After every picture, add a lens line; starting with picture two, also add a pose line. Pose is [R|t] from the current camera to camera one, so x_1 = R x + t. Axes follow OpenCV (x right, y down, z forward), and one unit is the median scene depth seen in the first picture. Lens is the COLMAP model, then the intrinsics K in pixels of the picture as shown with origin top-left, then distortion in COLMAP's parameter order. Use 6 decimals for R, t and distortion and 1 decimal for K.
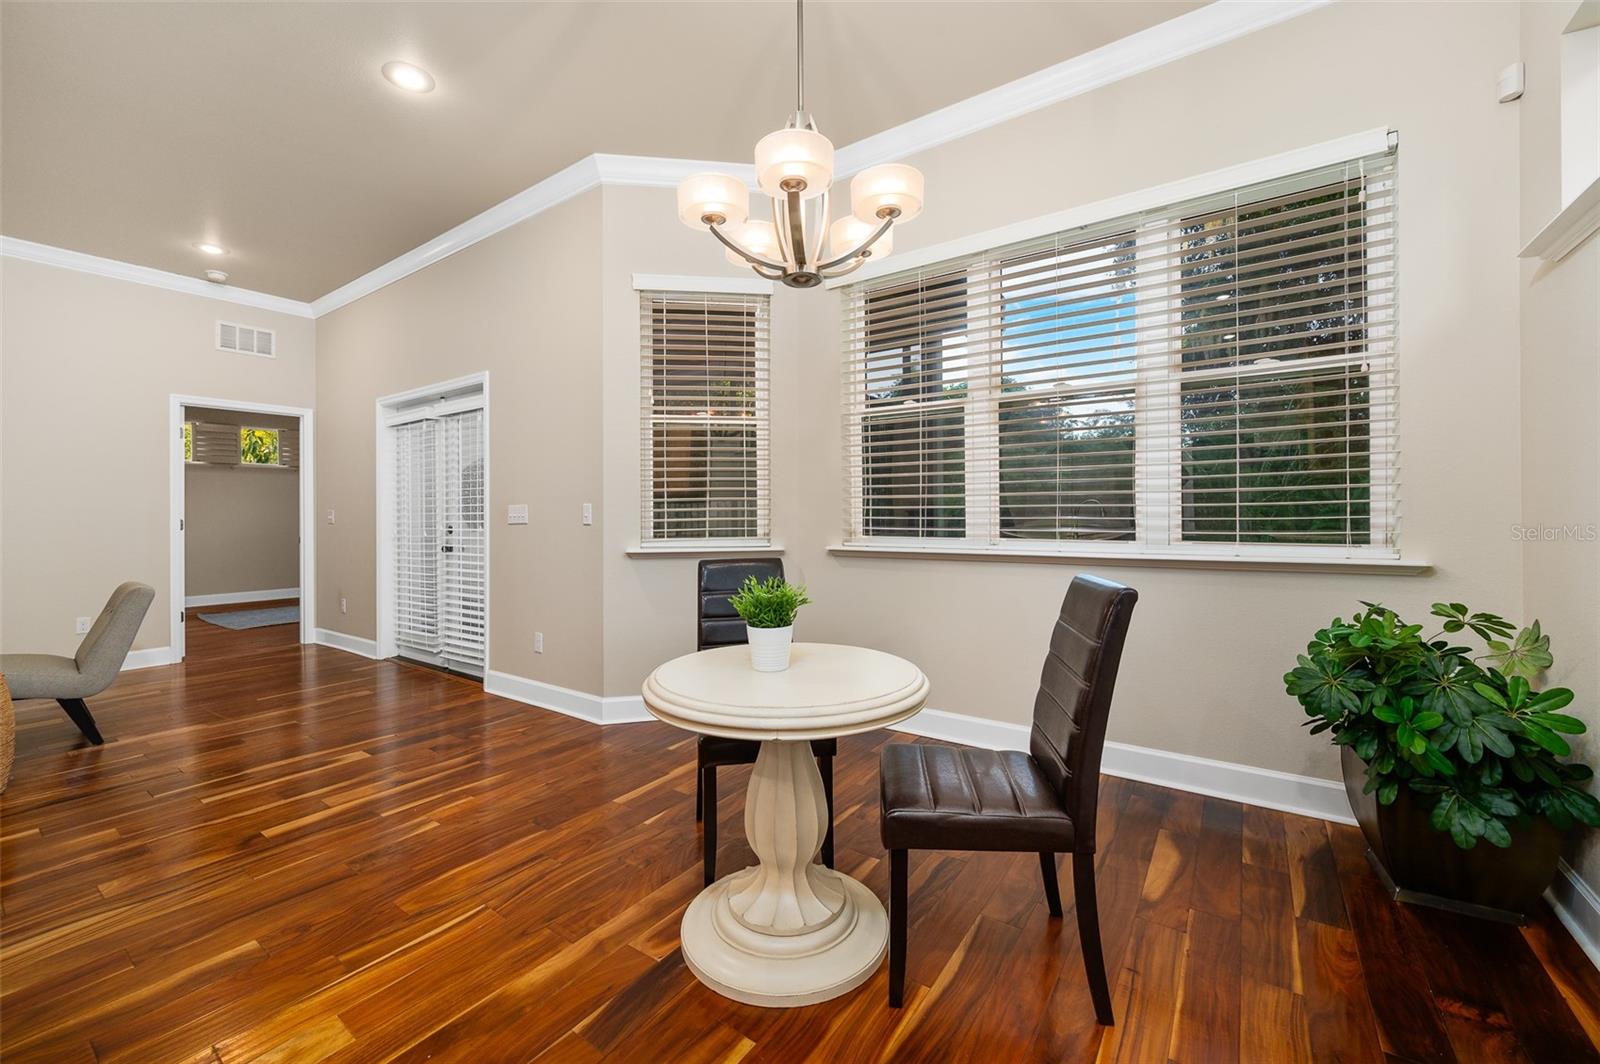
lens RADIAL K [[636.6, 0, 797.4], [0, 636.6, 514.3], [0, 0, 1]] dist [-0.001962, -0.000239]
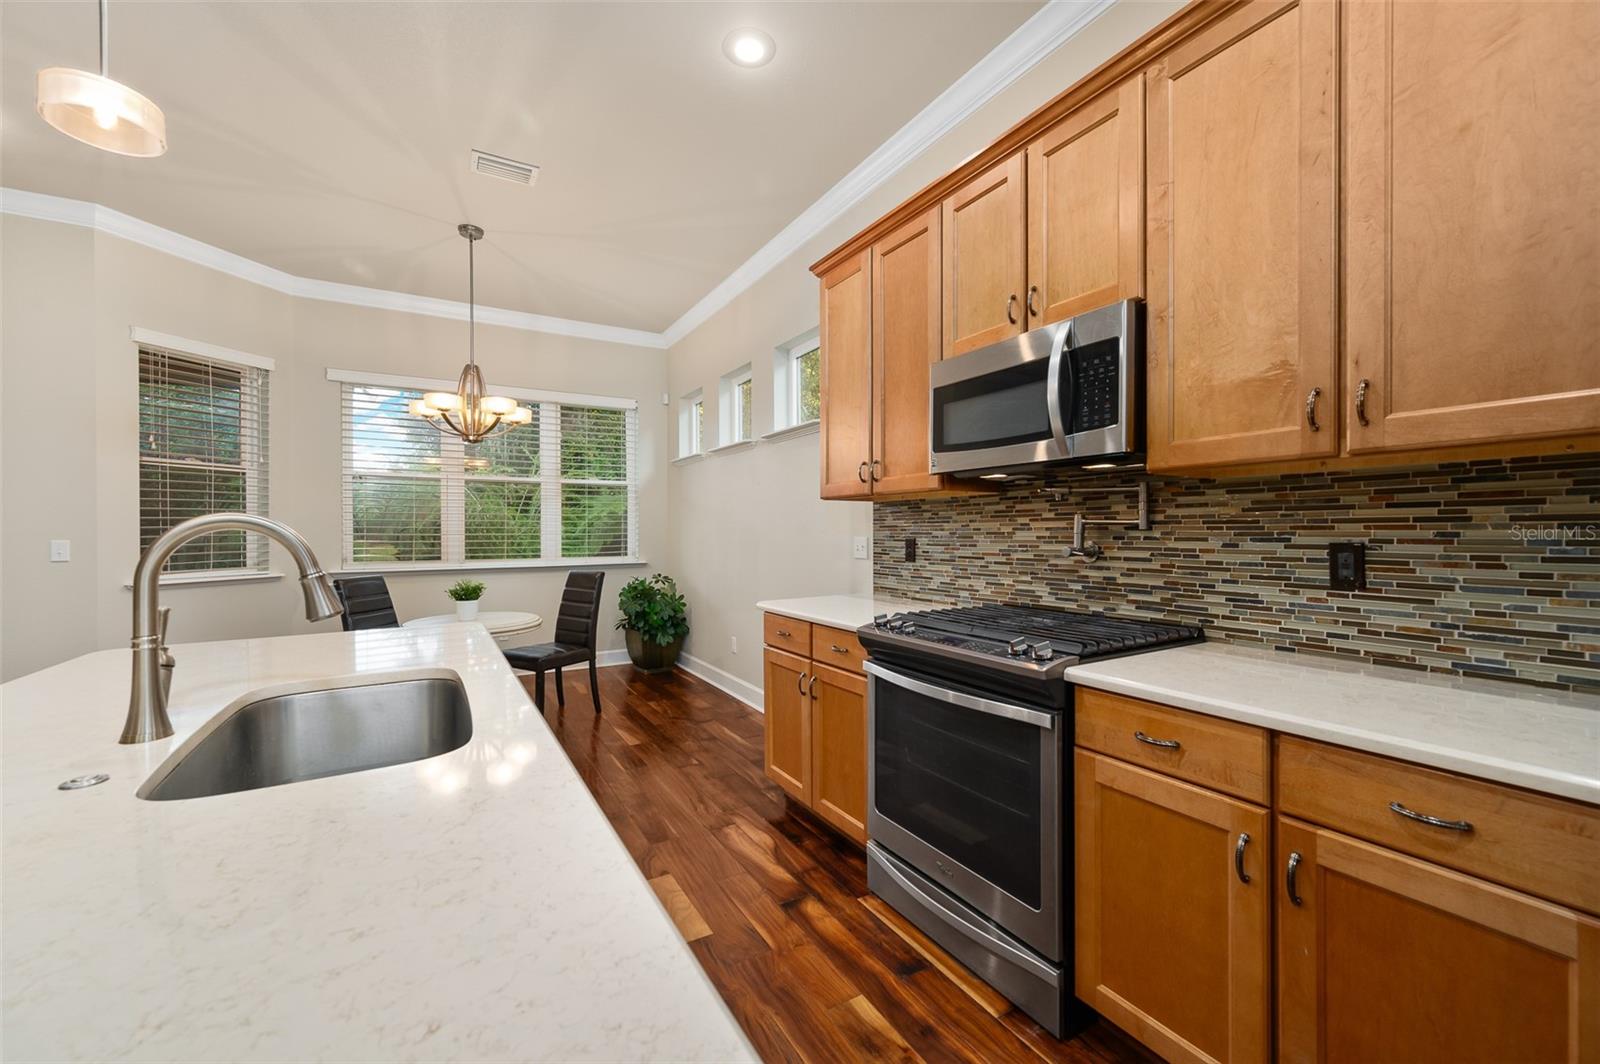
lens RADIAL K [[632.8, 0, 799.4], [0, 632.8, 534.8], [0, 0, 1]] dist [0.000252, -0.000404]
pose [[0.410742, 0.001172, 0.911751, -0.986492], [0.001059, 0.999998, -0.001763, -0.029135], [-0.911751, 0.001689, 0.410740, -0.591524]]
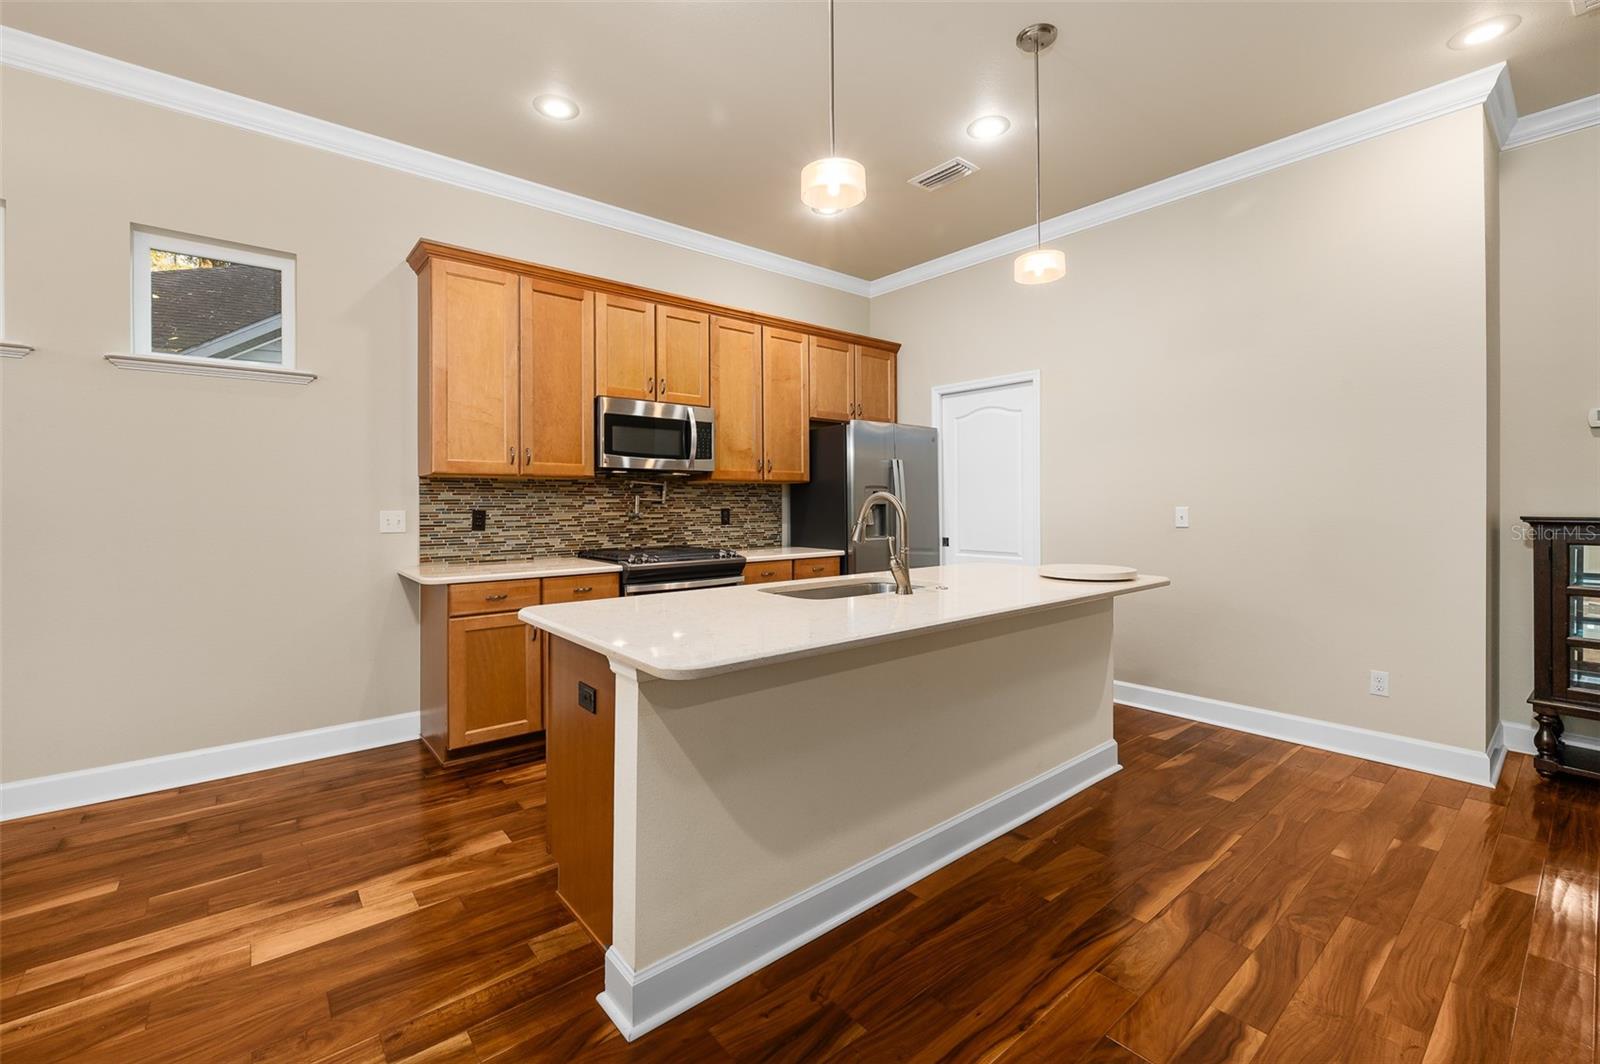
lens RADIAL K [[680.3, 0, 799.7], [0, 680.3, 503.0], [0, 0, 1]] dist [0.007430, 0.000187]
pose [[-0.967829, 0.012513, 0.251297, -0.892761], [0.011962, 0.999922, -0.003721, -0.027417], [-0.251324, -0.000596, -0.967903, 0.857310]]
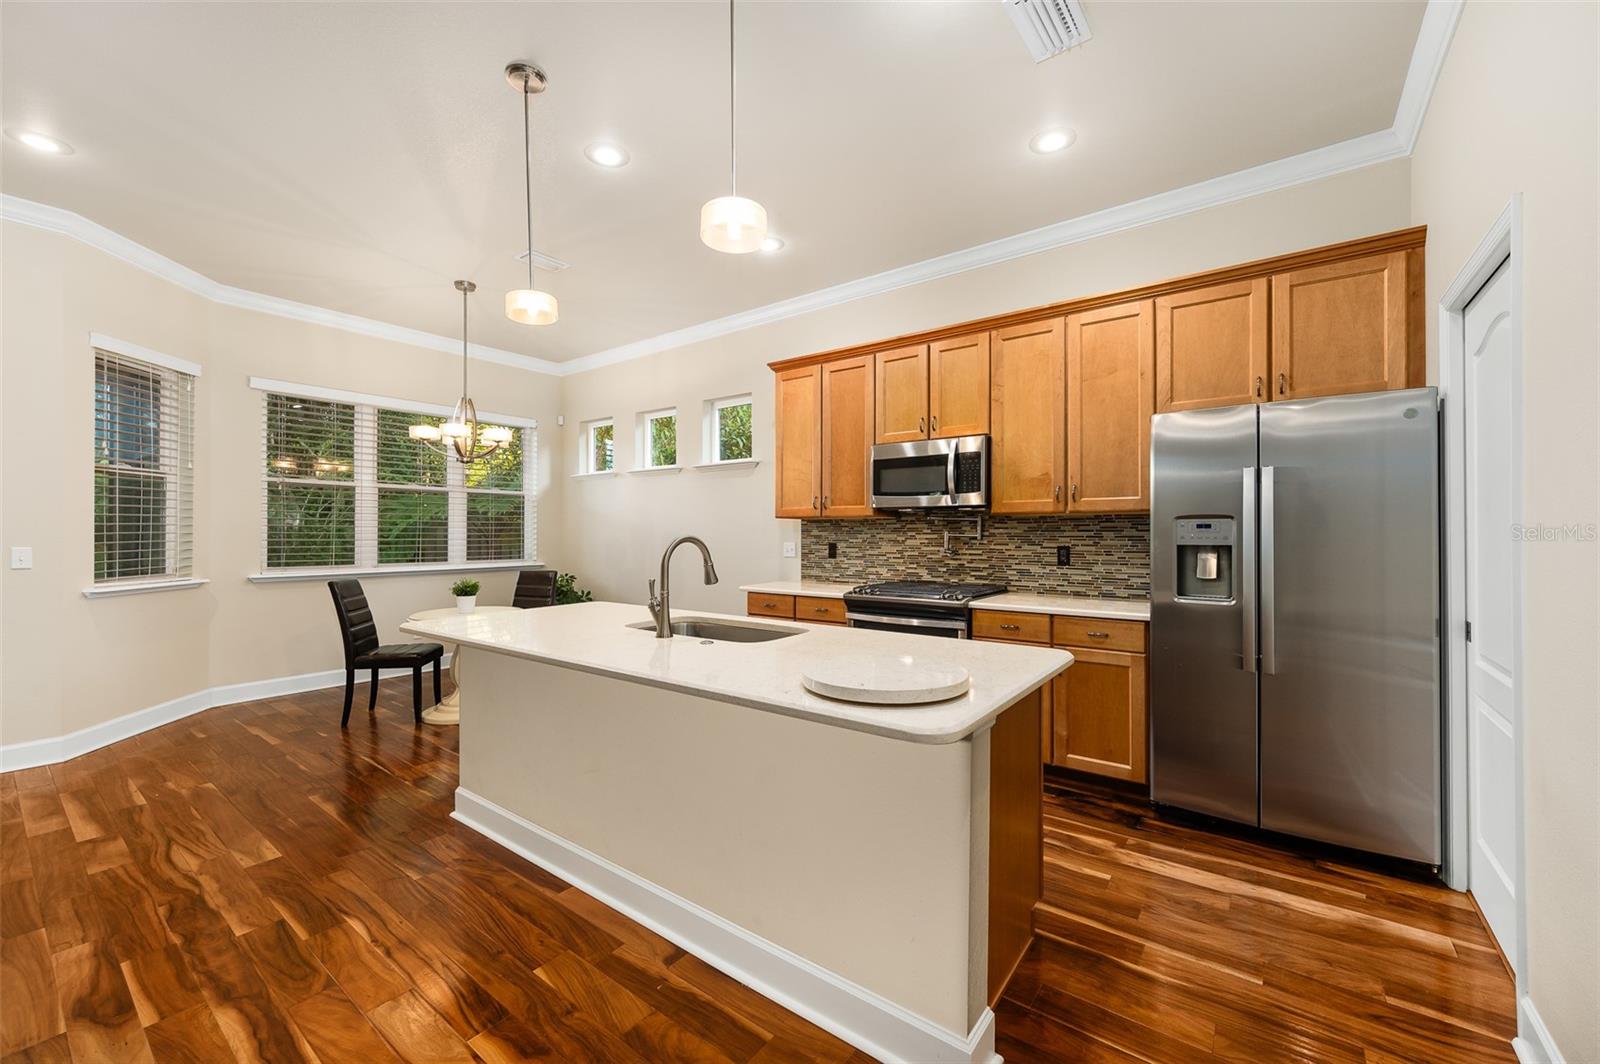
lens RADIAL K [[636.4, 0, 797.6], [0, 636.4, 528.5], [0, 0, 1]] dist [-0.000040, -0.000067]
pose [[0.029944, 0.015840, 0.999426, -1.651706], [0.000075, 0.999874, -0.015849, -0.038302], [-0.999552, 0.000550, 0.029939, -0.275498]]
